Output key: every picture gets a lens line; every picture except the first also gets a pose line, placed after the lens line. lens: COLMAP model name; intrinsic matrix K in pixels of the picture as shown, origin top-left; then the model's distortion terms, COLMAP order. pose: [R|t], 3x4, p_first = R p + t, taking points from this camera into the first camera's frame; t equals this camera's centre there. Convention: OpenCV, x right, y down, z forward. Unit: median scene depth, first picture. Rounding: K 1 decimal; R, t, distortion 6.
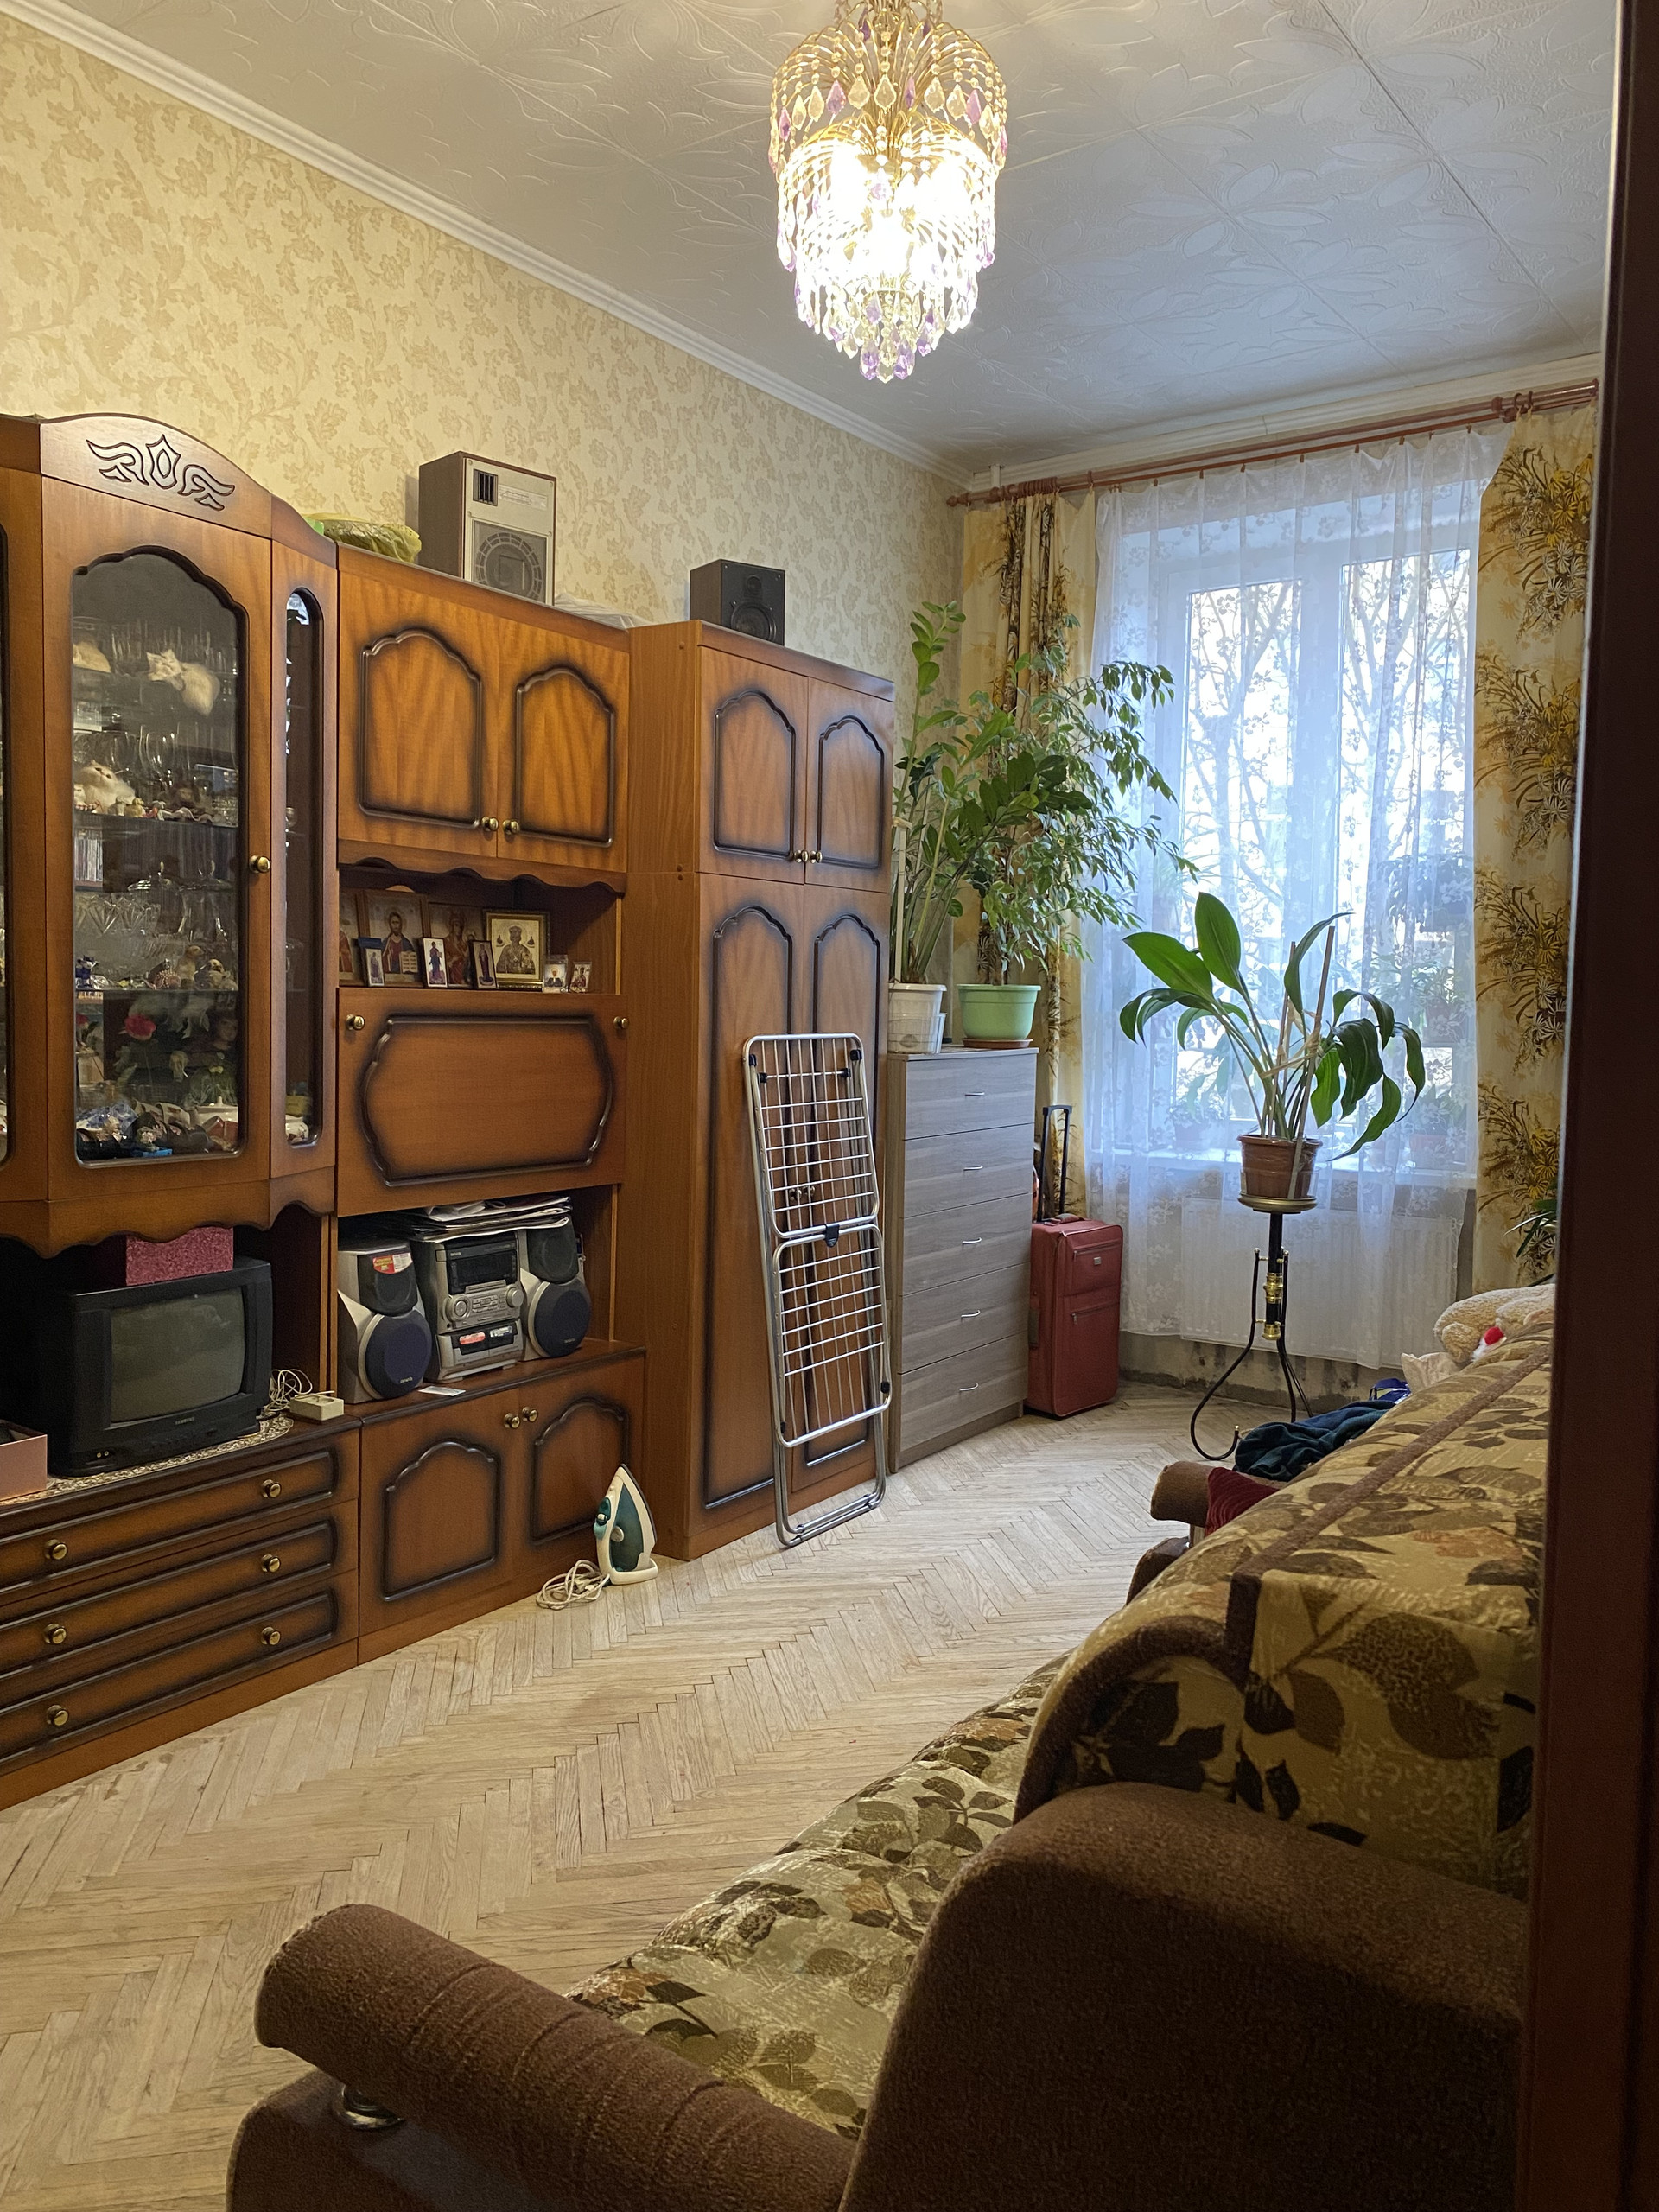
lens RADIAL K [[1654.1, 0, 833.7], [0, 1654.1, 1109.2], [0, 0, 1]] dist [0.037422, -0.040907]
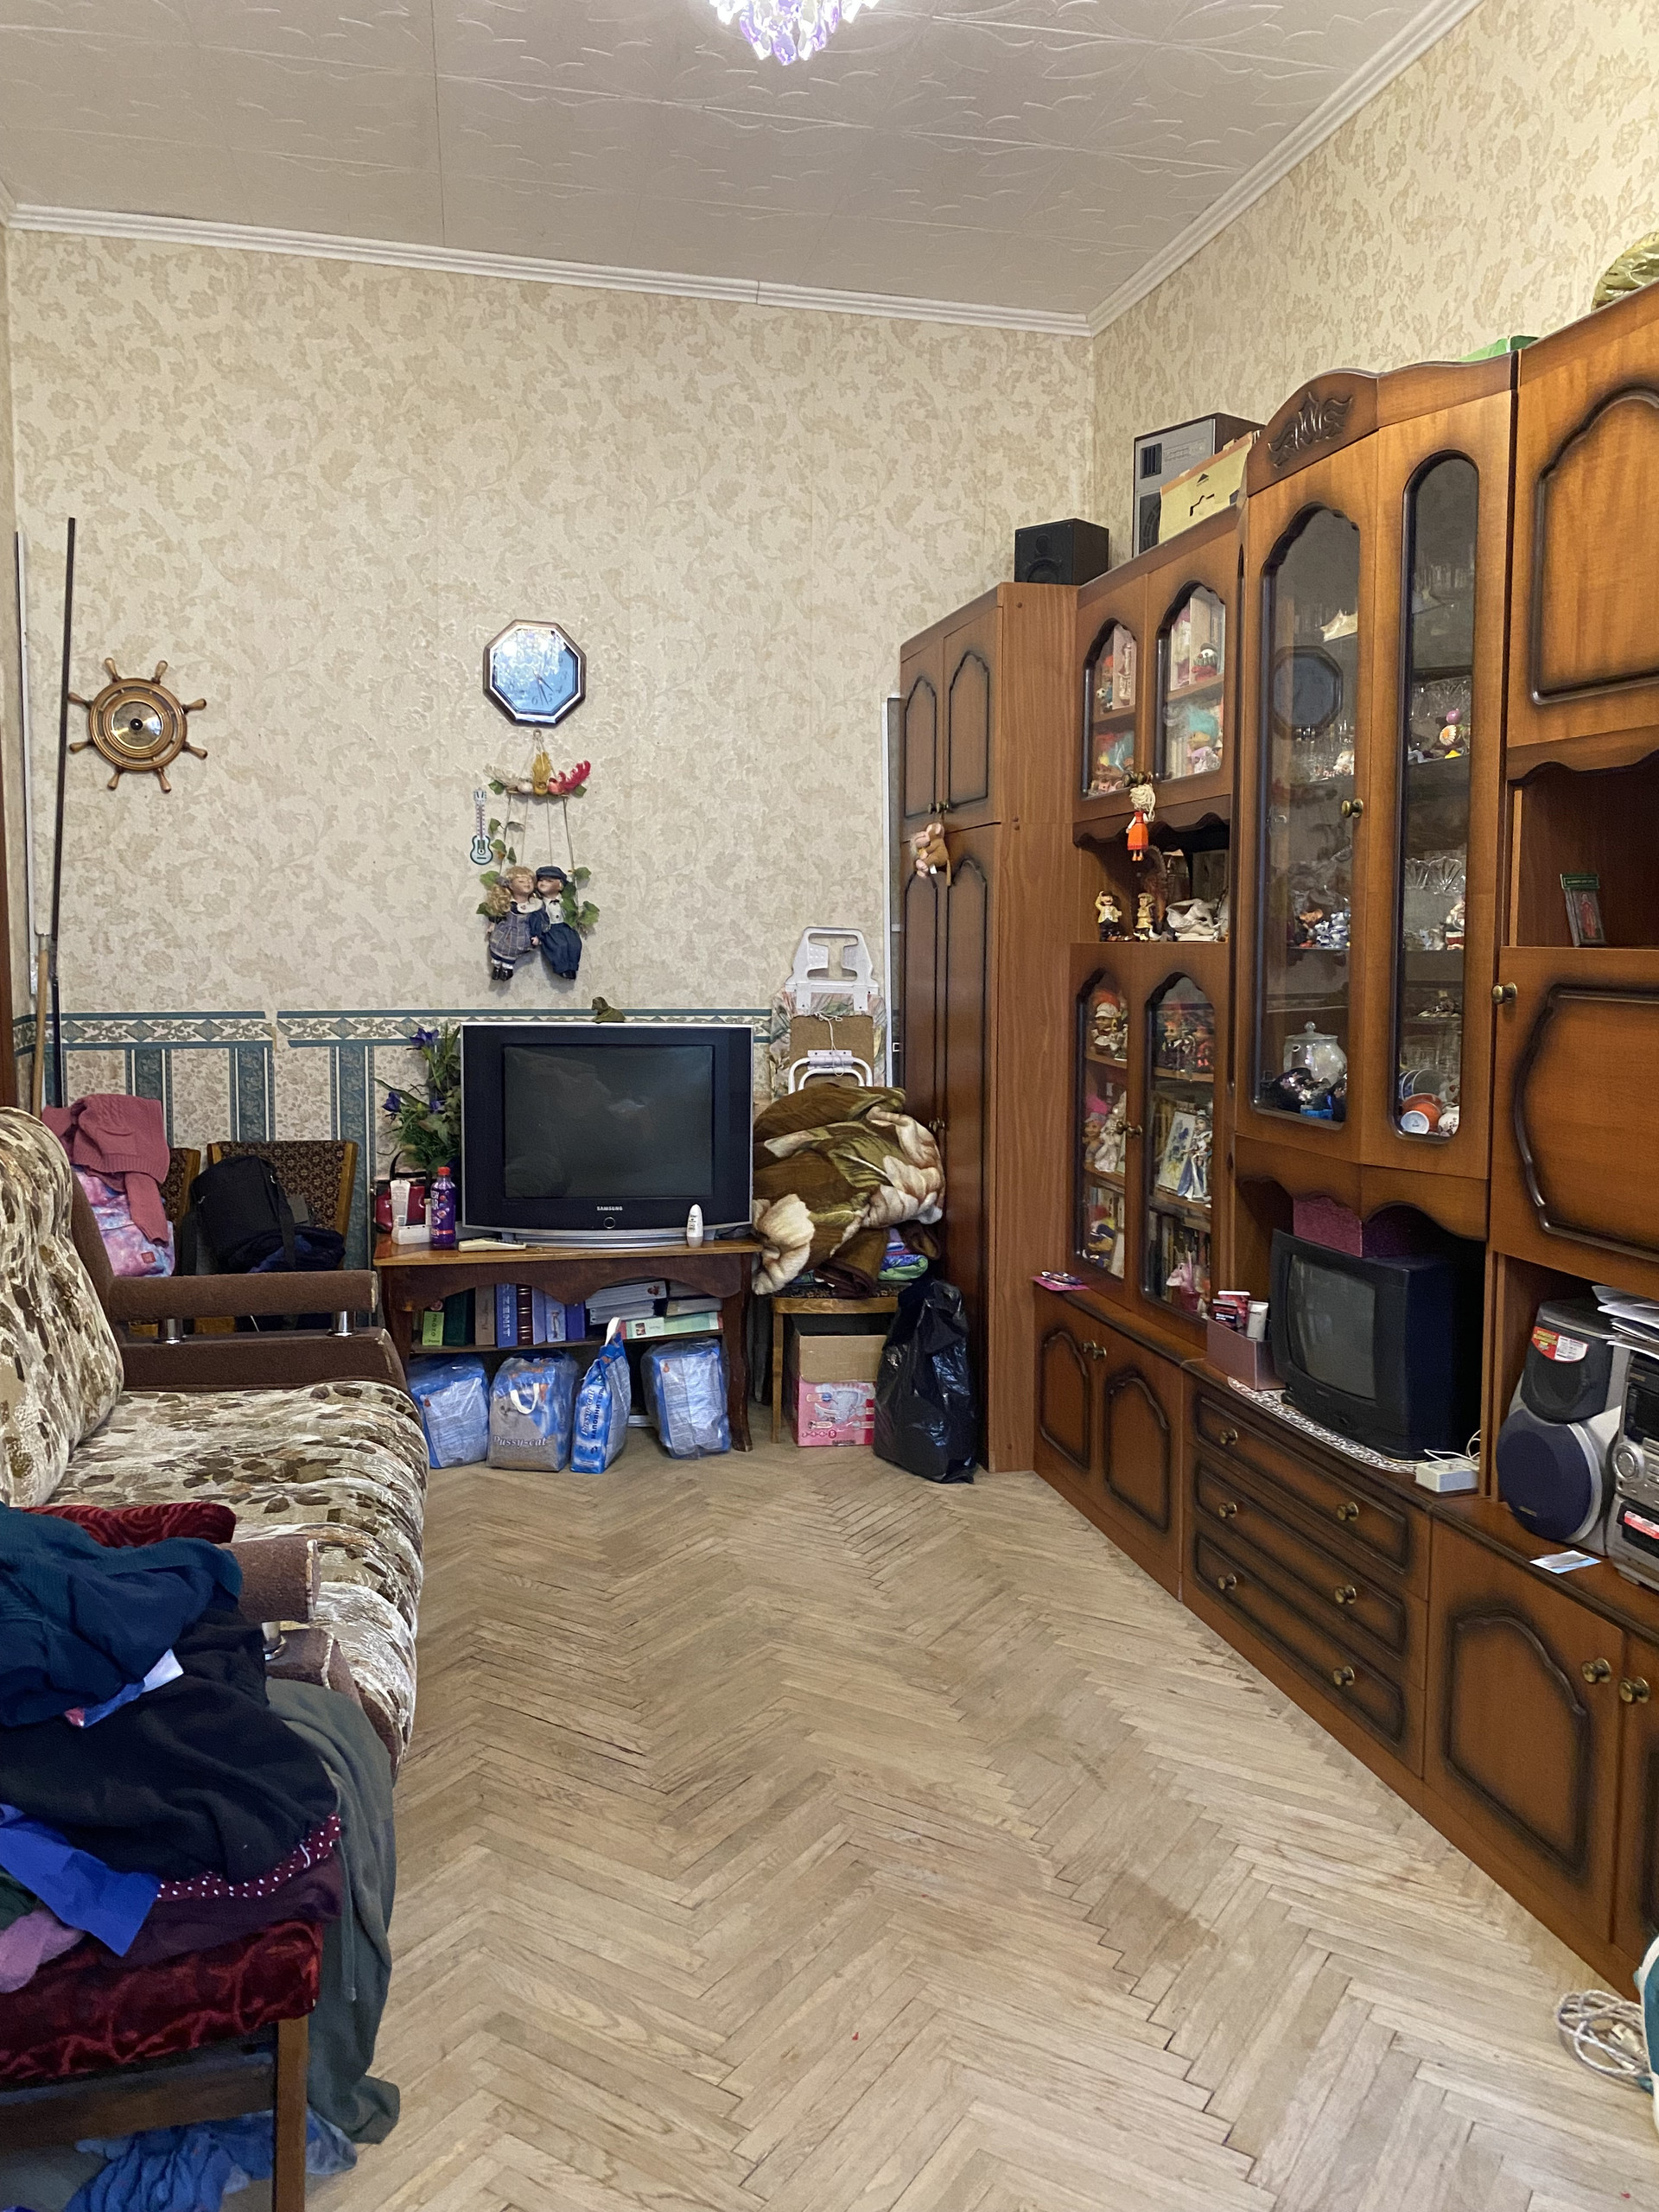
lens RADIAL K [[1654.1, 0, 834.8], [0, 1654.1, 1088.8], [0, 0, 1]] dist [0.037422, -0.040907]
pose [[-0.665191, 0.047960, -0.745131, 0.461860], [-0.072022, 0.989161, 0.127962, -0.082715], [0.743191, 0.138785, -0.654527, 1.260347]]
